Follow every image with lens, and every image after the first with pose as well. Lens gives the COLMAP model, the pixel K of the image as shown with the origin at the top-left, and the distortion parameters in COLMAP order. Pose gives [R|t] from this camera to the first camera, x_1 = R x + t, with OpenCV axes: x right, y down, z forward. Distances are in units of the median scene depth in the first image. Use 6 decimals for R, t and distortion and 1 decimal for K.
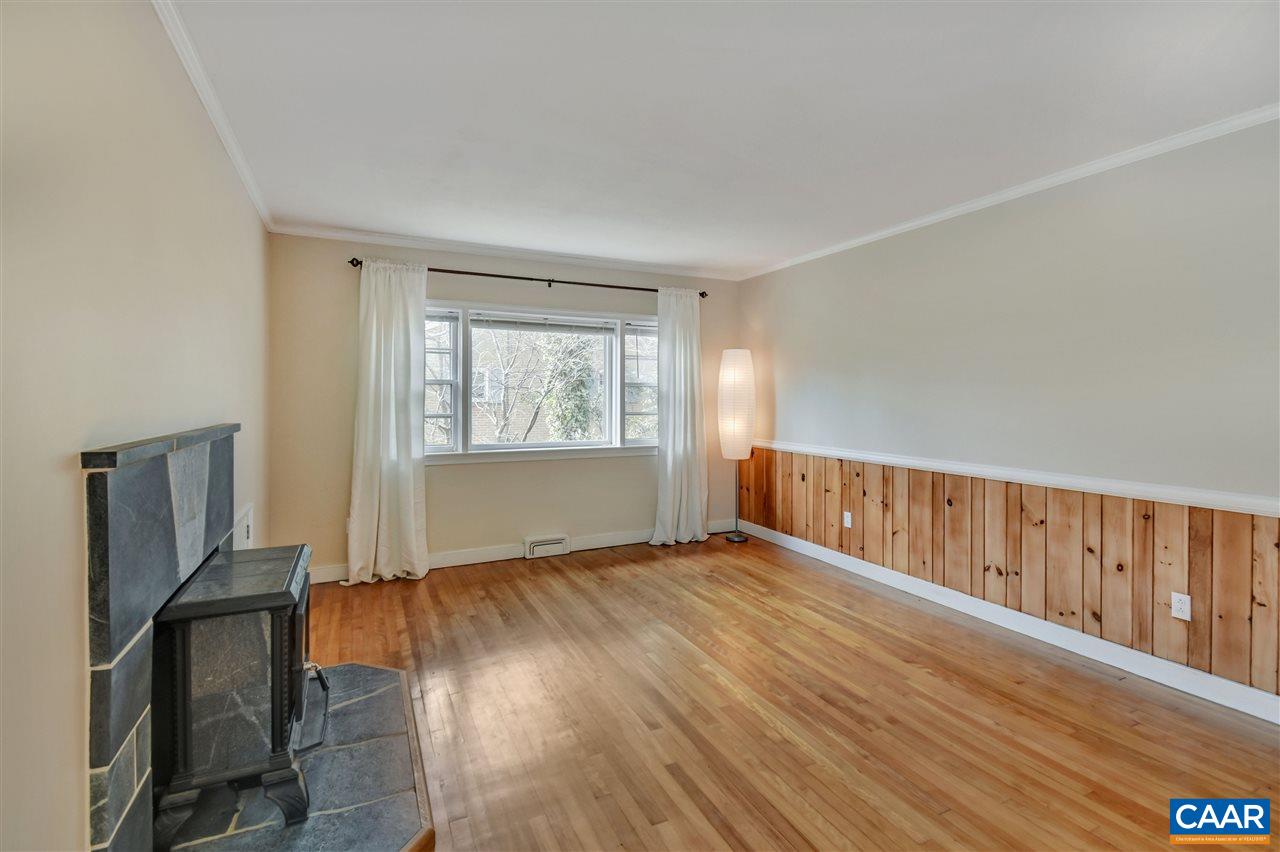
lens RADIAL K [[598.8, 0, 644.9], [0, 598.8, 395.6], [0, 0, 1]] dist [0.024657, -0.011670]
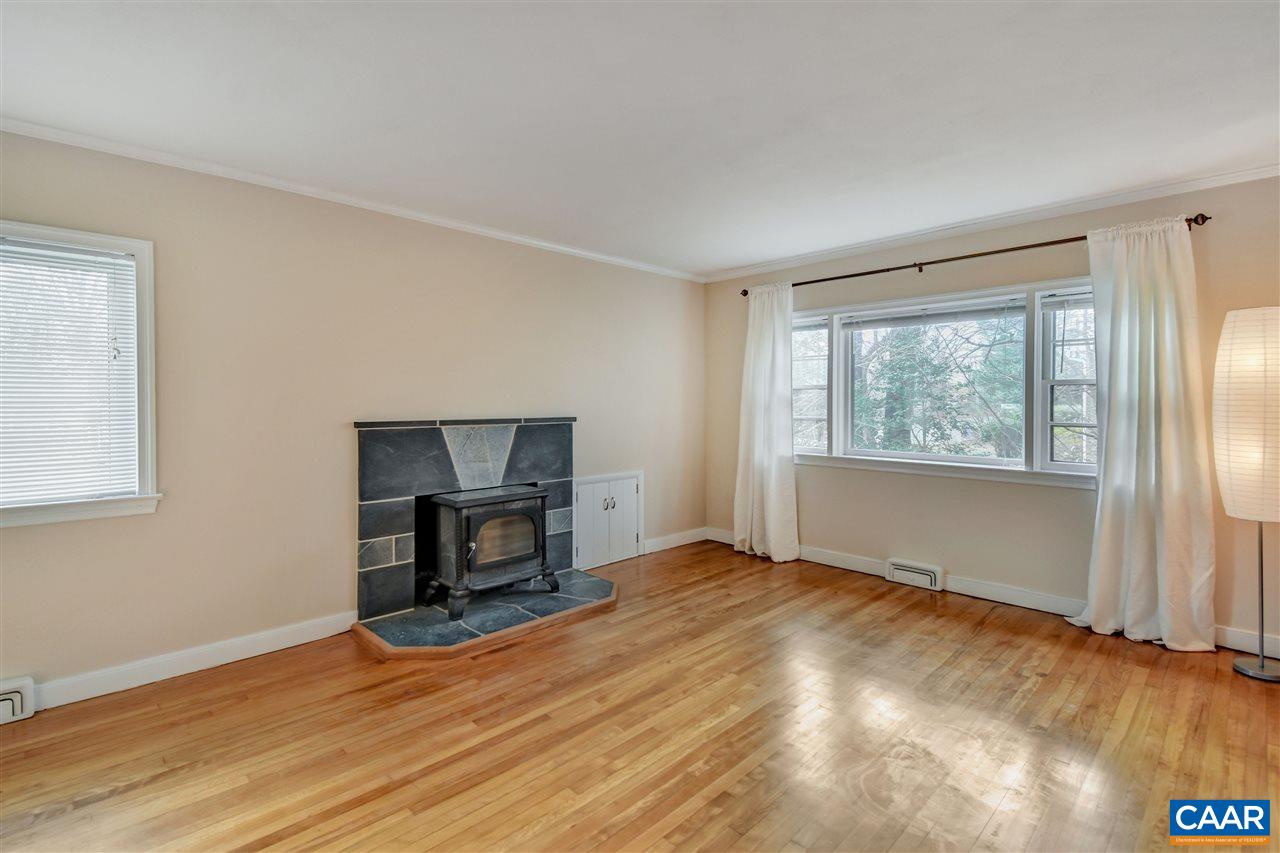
lens RADIAL K [[598.8, 0, 648.7], [0, 598.8, 407.6], [0, 0, 1]] dist [0.024657, -0.011670]
pose [[0.311989, 0.008492, -0.950048, 0.624186], [0.003399, 0.999944, 0.010055, 0.001745], [0.950080, -0.006366, 0.311943, 0.426835]]
